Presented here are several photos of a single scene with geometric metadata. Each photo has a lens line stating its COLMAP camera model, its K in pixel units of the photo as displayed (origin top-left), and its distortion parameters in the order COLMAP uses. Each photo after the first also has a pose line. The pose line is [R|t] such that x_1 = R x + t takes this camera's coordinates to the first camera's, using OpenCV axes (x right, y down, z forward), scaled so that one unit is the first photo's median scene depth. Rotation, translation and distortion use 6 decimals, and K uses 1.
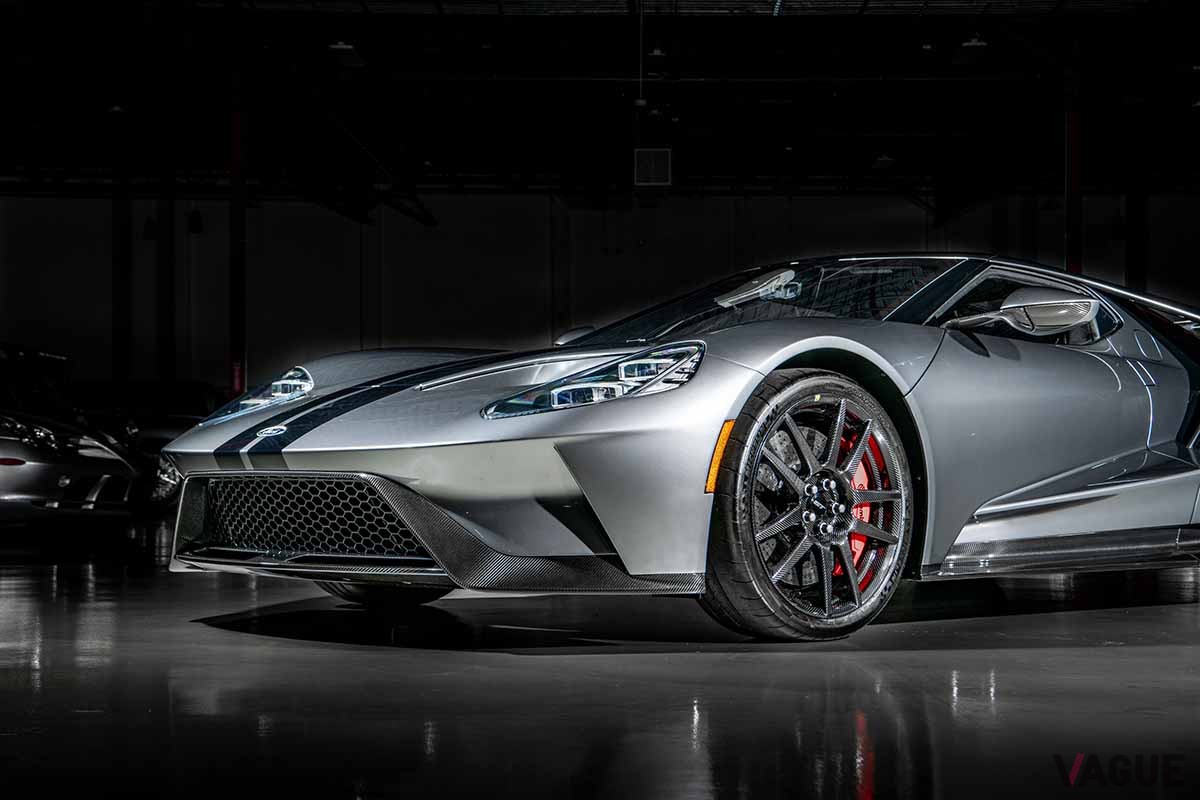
lens RADIAL K [[2019.4, 0, 600.0], [0, 2019.4, 400.0], [0, 0, 1]] dist [0.264812, 0.086779]
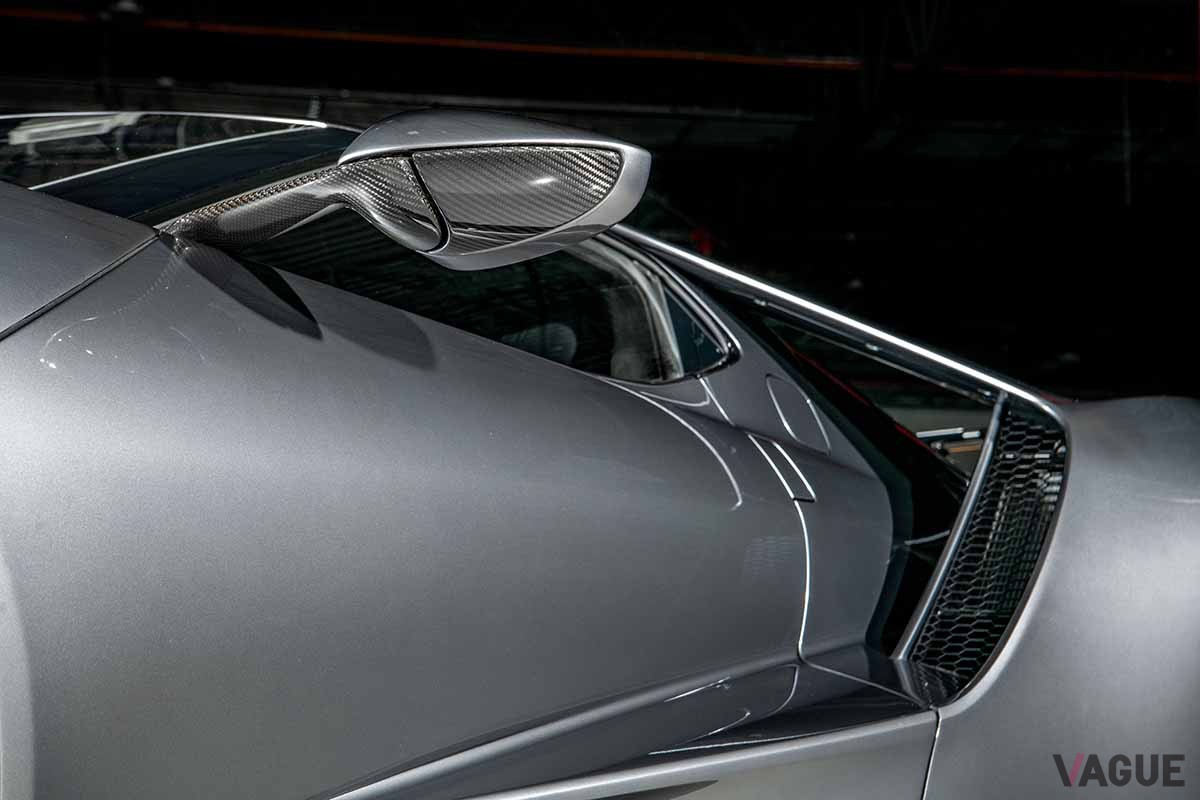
lens RADIAL K [[2416.9, 0, 617.3], [0, 2416.9, 399.3], [0, 0, 1]] dist [0.391396, -0.079660]
pose [[0.983084, 0.020975, 0.181949, 0.147451], [-0.000418, 0.993675, -0.112296, 0.026408], [-0.183154, 0.110321, 0.976875, 0.551465]]
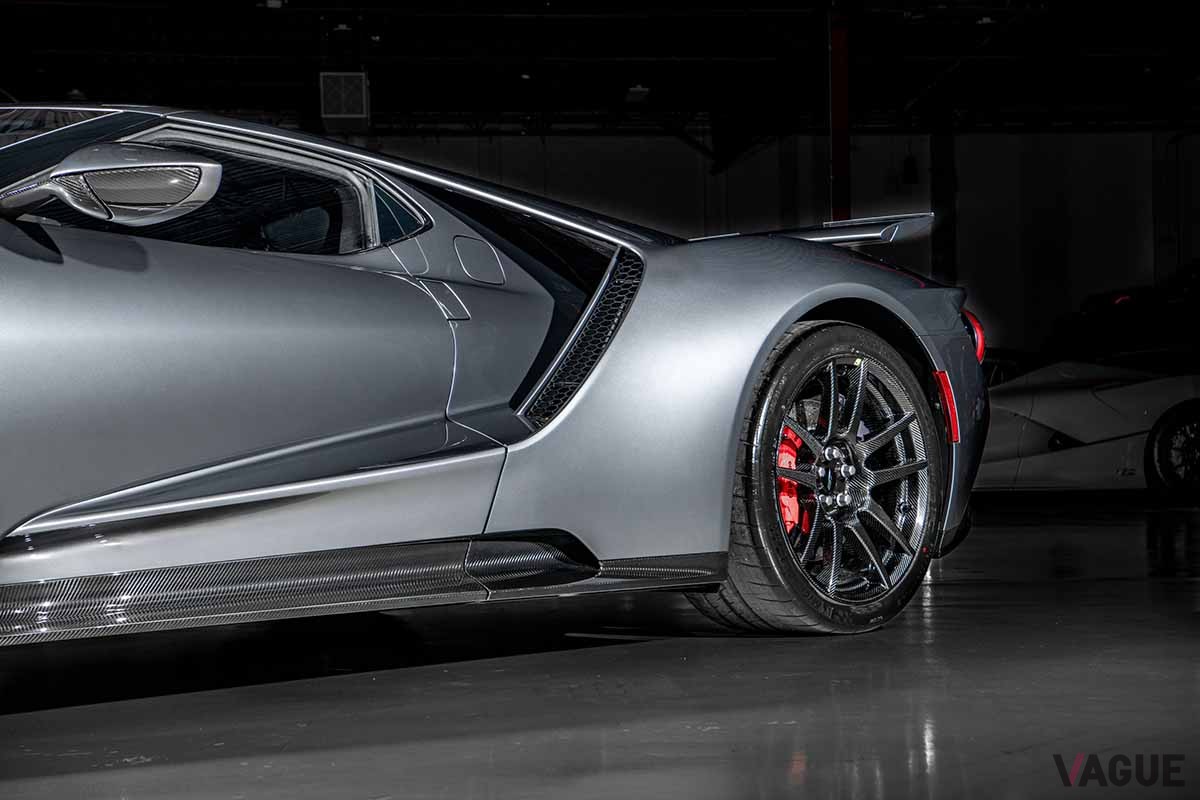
lens RADIAL K [[2313.8, 0, 600.0], [0, 2313.8, 400.0], [0, 0, 1]] dist [0.304742, 0.206033]
pose [[0.996660, -0.017412, 0.079784, 0.255099], [0.016929, 0.999834, 0.006732, 0.014142], [-0.079888, -0.005359, 0.996789, 0.275085]]
